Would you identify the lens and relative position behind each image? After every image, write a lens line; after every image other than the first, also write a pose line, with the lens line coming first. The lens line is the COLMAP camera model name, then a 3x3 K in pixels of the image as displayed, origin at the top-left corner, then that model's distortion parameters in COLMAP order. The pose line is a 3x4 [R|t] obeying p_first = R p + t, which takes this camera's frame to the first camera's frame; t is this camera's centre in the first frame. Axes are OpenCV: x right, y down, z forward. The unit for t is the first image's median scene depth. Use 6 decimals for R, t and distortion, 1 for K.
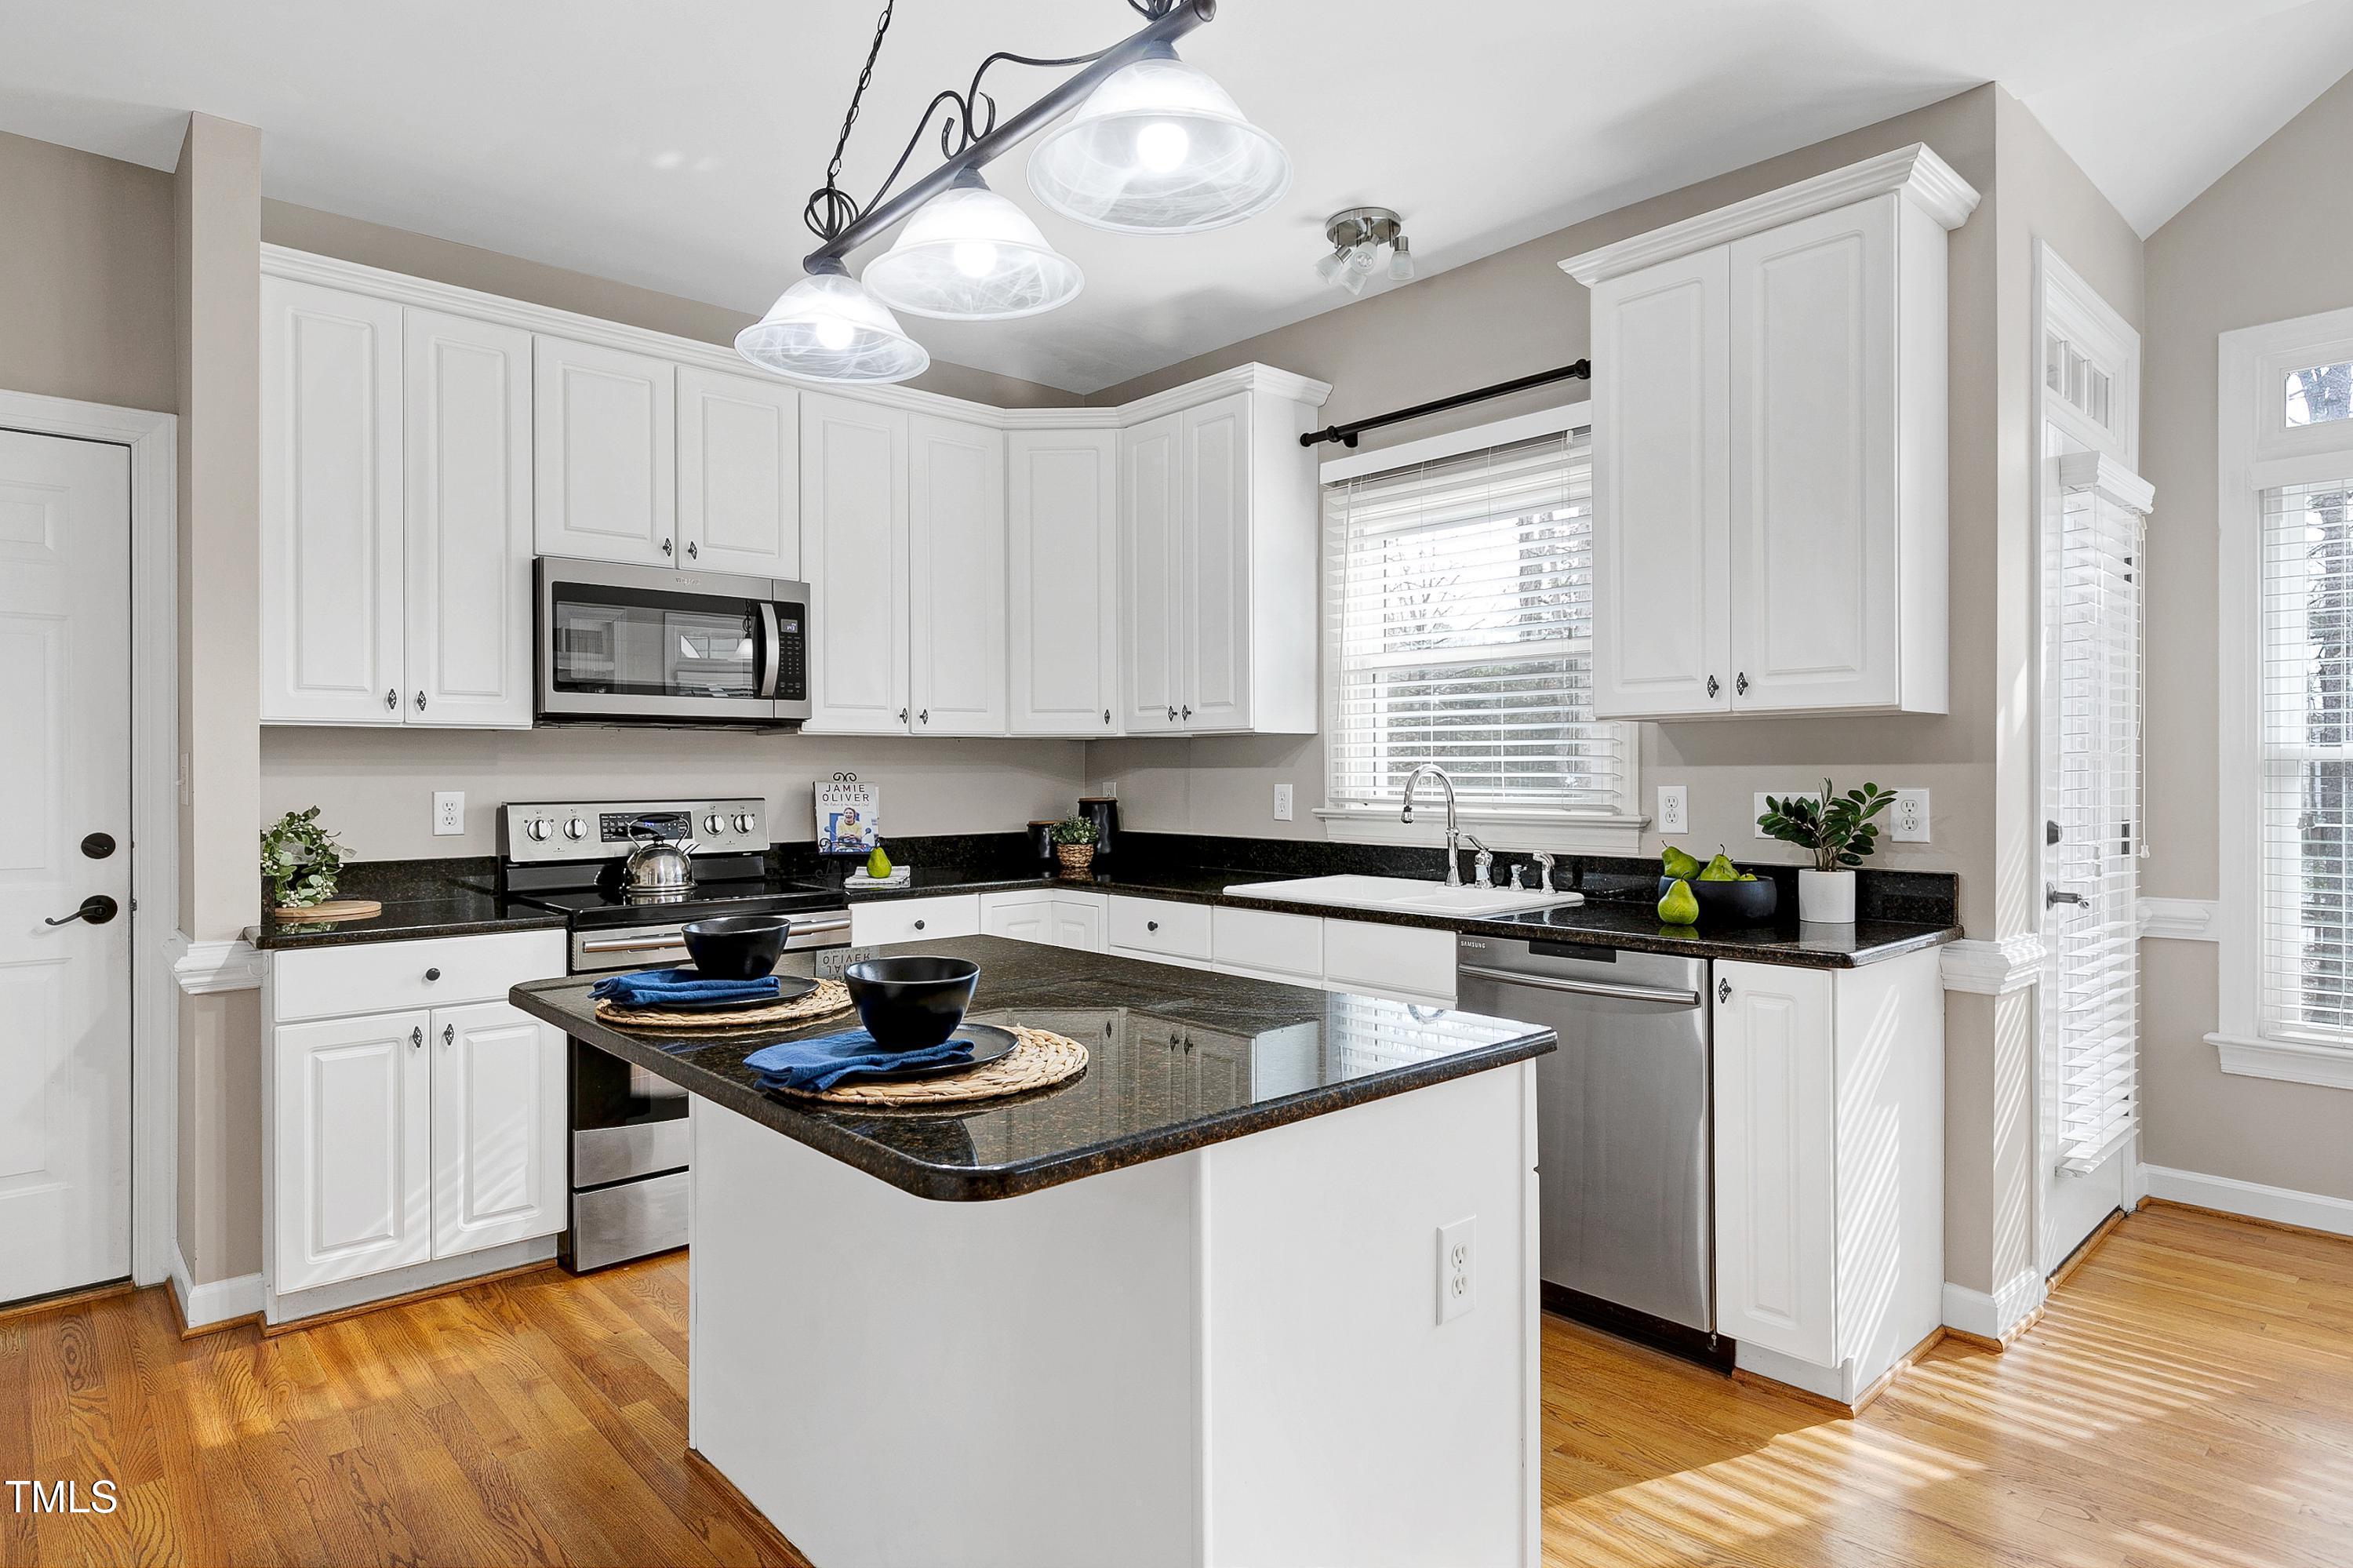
lens RADIAL K [[1295.4, 0, 1174.0], [0, 1295.4, 776.8], [0, 0, 1]] dist [0.001607, -0.000710]
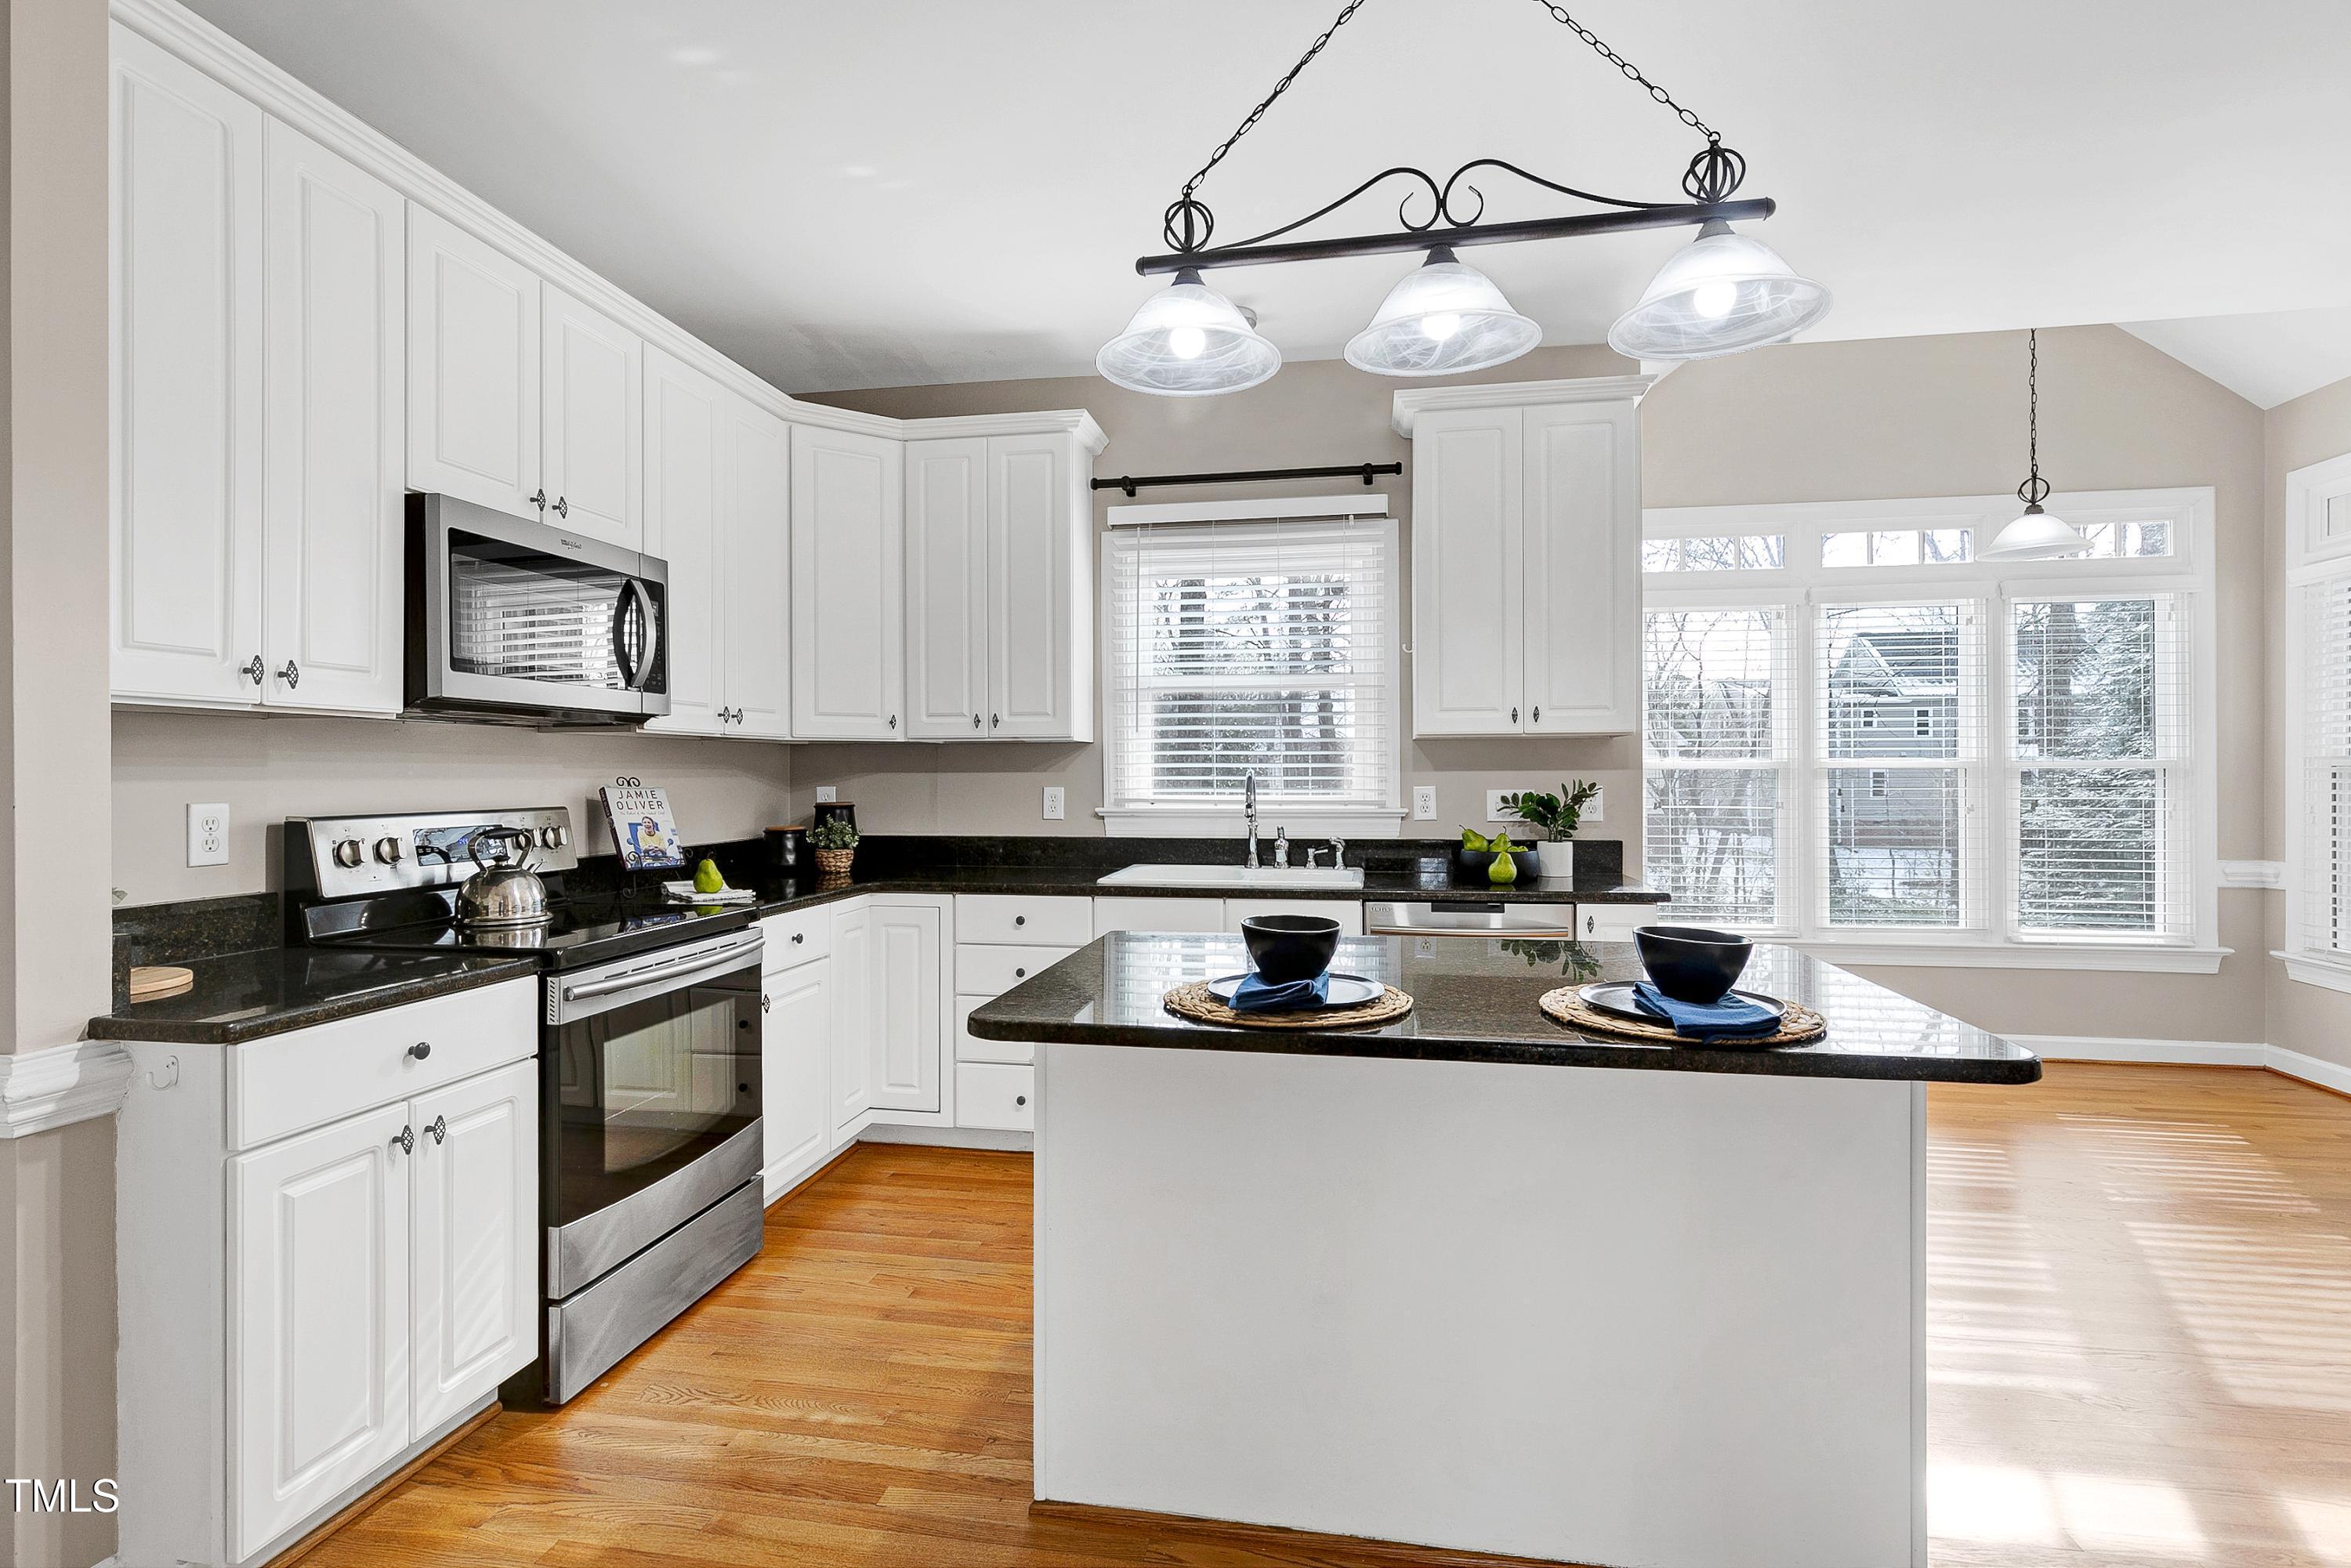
lens RADIAL K [[1145.4, 0, 1174.7], [0, 1145.4, 778.1], [0, 0, 1]] dist [0.004325, 0.000742]
pose [[0.791506, -0.000947, 0.611160, -0.529673], [0.003236, 0.999991, -0.002642, 0.000976], [-0.611152, 0.004069, 0.791502, 0.189504]]
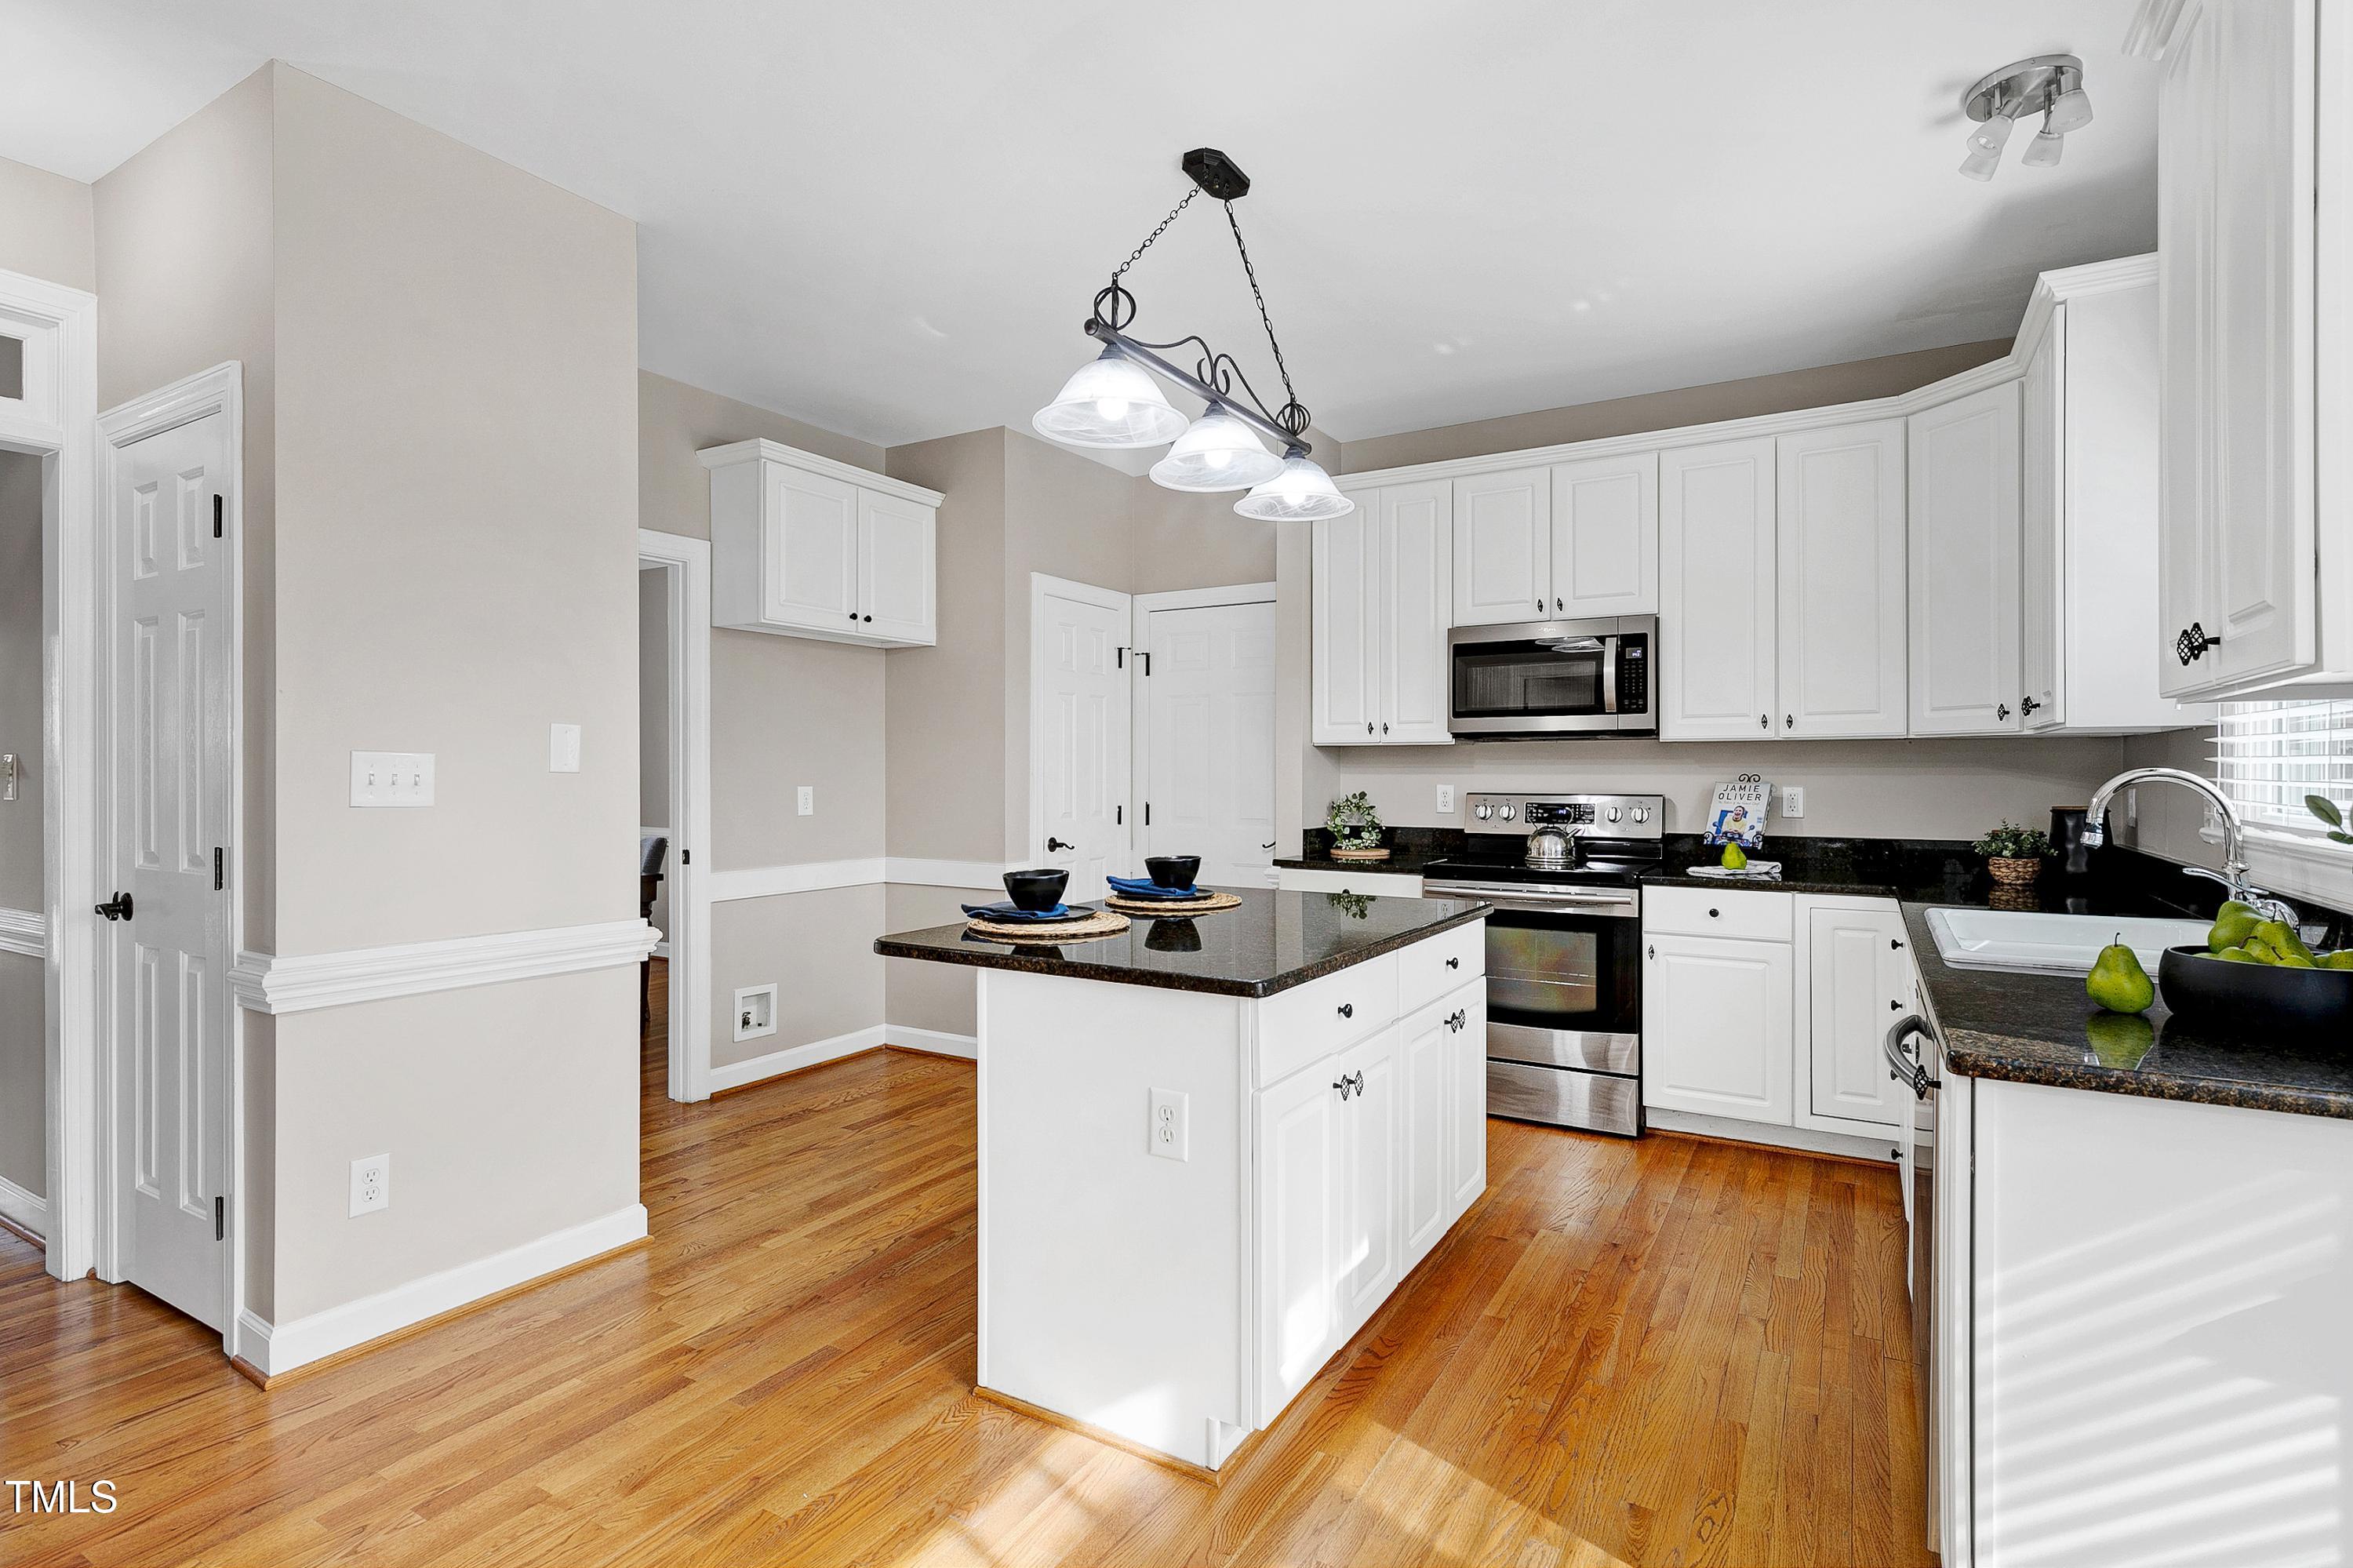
lens RADIAL K [[1146.4, 0, 1175.7], [0, 1146.4, 778.1], [0, 0, 1]] dist [0.004325, 0.000742]
pose [[0.293191, 0.007953, -0.956021, 0.655055], [-0.007845, 0.999952, 0.005912, -0.002487], [0.956022, 0.005767, 0.293239, 0.295672]]
